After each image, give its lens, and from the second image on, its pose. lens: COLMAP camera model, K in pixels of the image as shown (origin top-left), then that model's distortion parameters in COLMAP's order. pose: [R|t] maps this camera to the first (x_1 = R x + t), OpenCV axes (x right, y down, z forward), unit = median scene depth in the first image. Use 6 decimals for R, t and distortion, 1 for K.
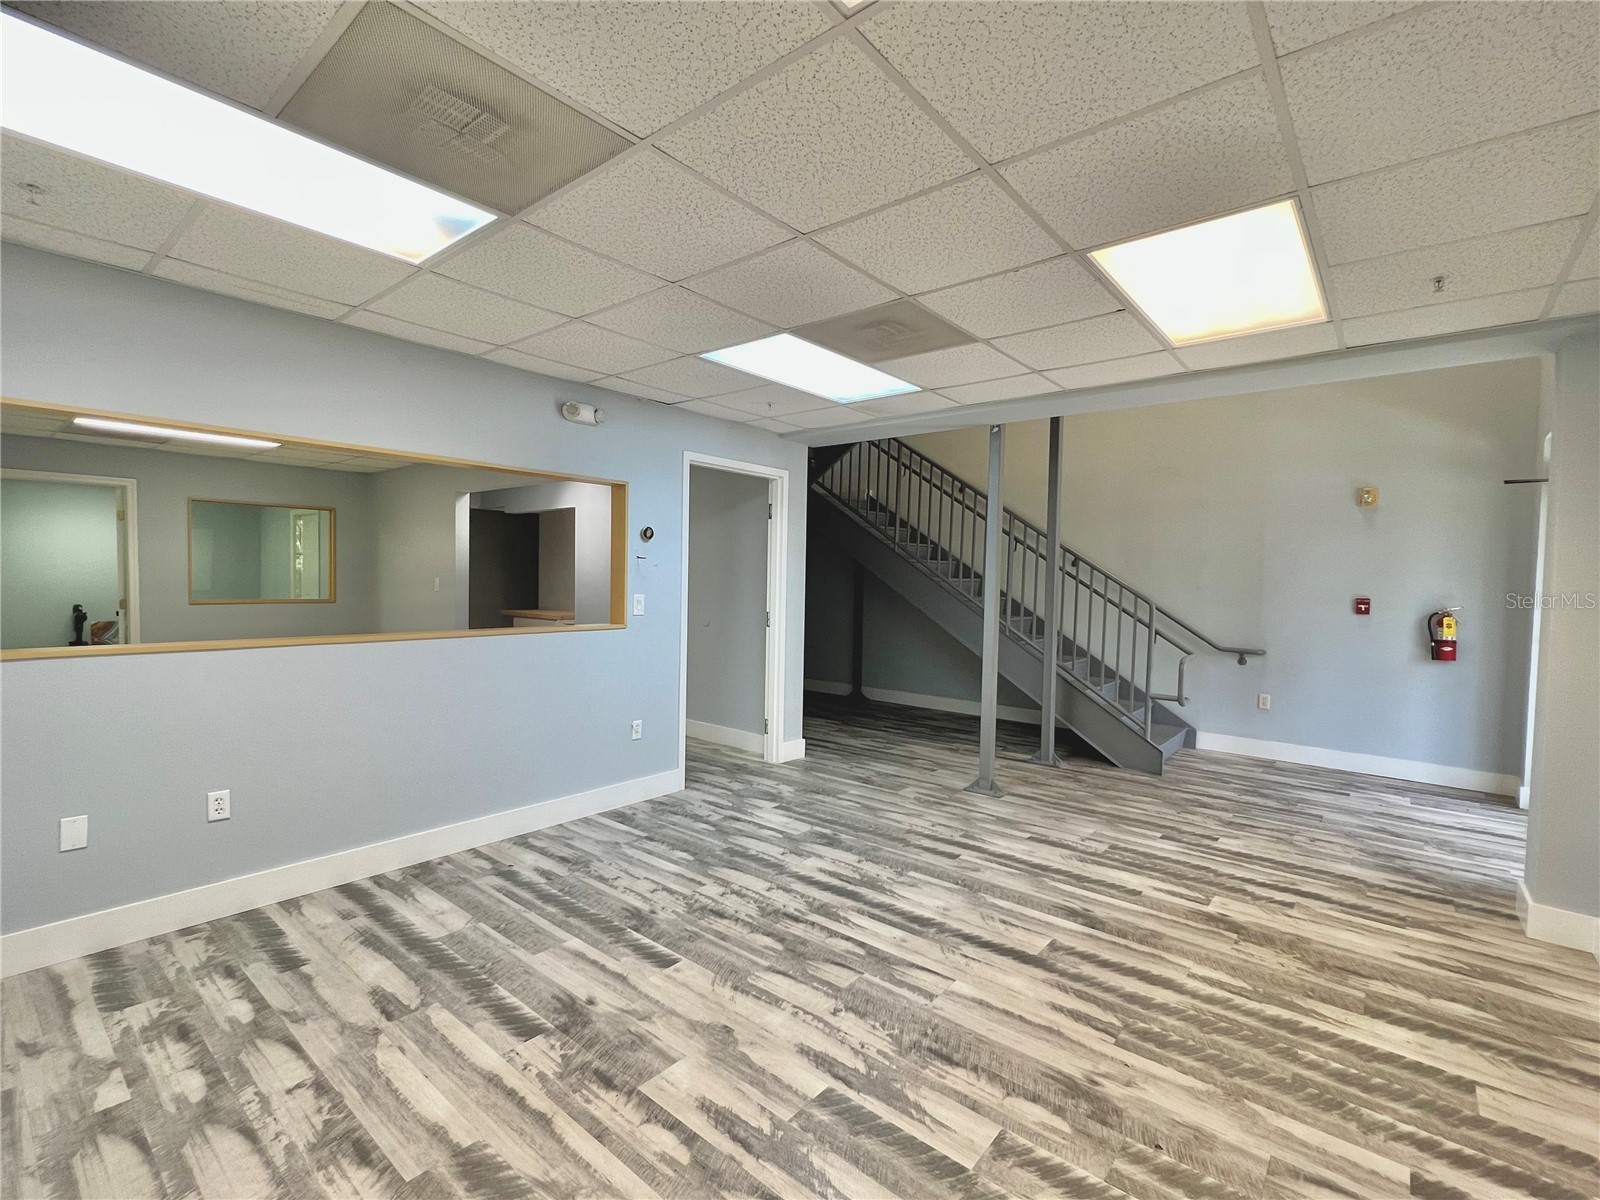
lens RADIAL K [[724.4, 0, 803.1], [0, 724.4, 611.0], [0, 0, 1]] dist [0.002318, 0.000508]
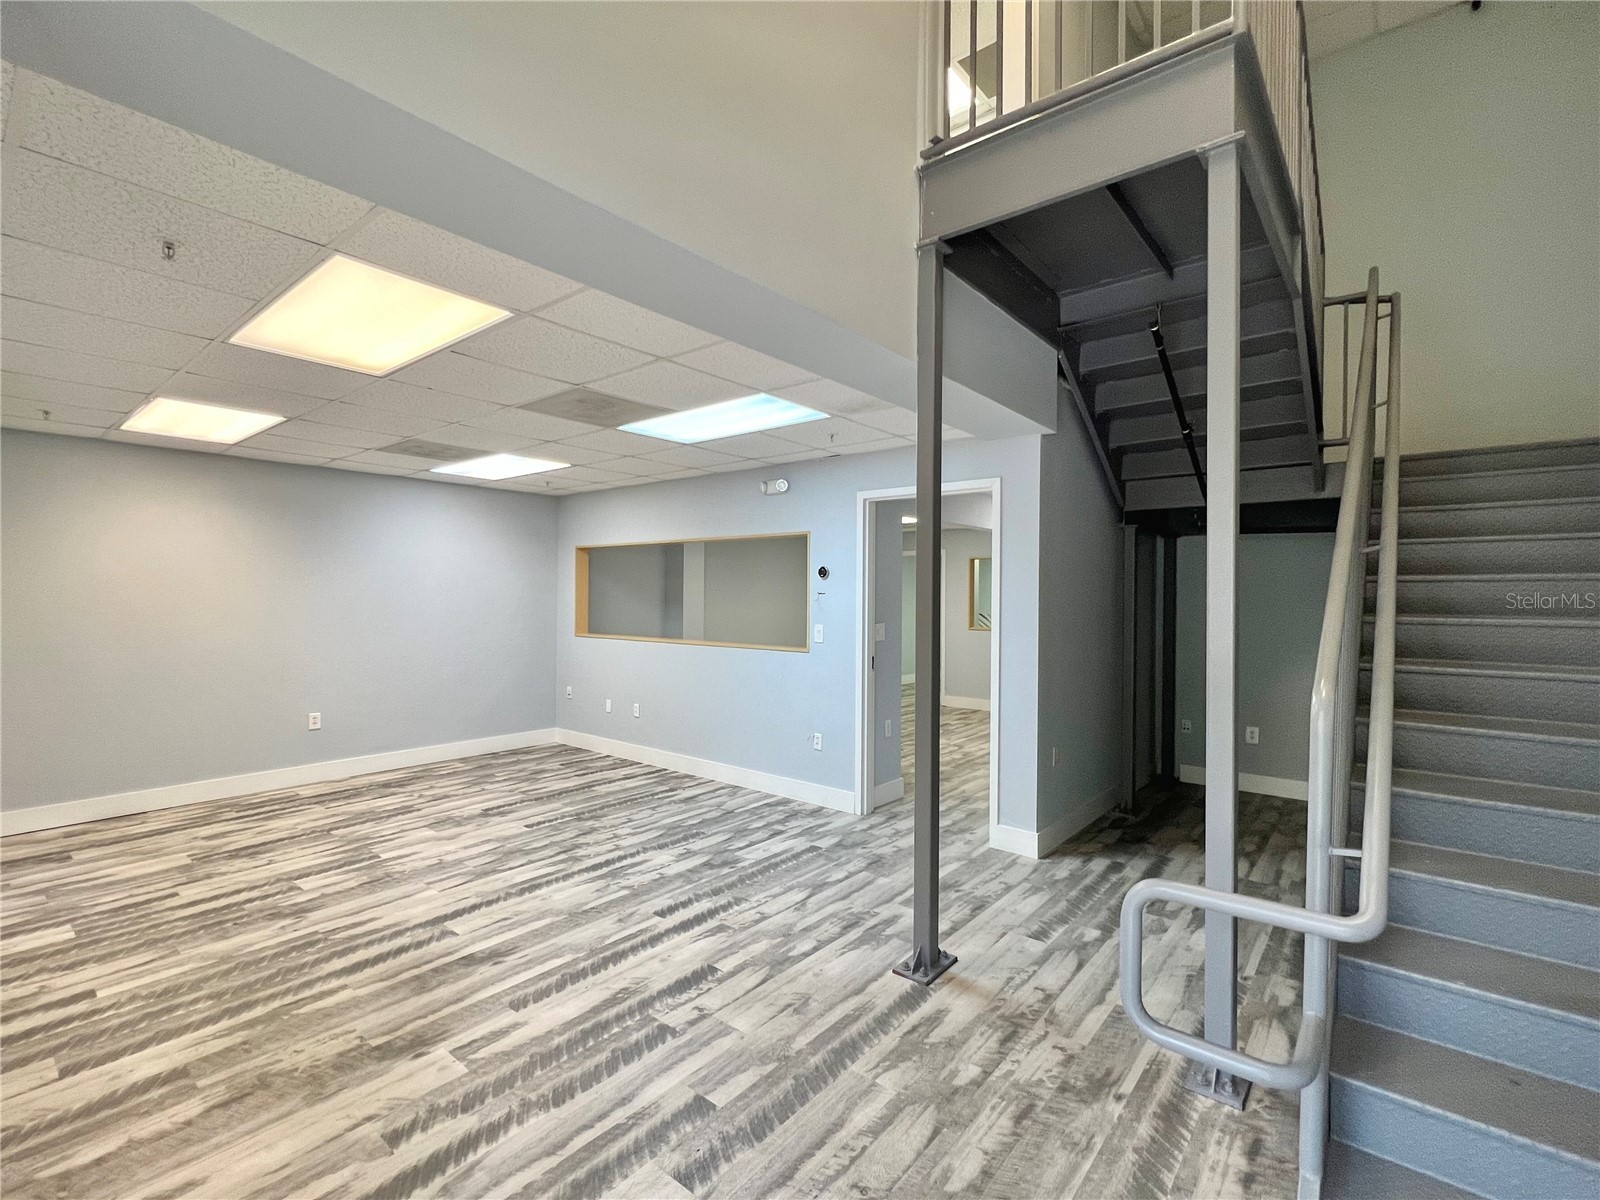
lens RADIAL K [[724.4, 0, 799.7], [0, 724.4, 608.4], [0, 0, 1]] dist [0.002318, 0.000508]
pose [[0.004781, -0.002895, -0.999984, 1.419279], [-0.054114, 0.998530, -0.003149, -0.067764], [0.998523, 0.054129, 0.004617, 1.449684]]
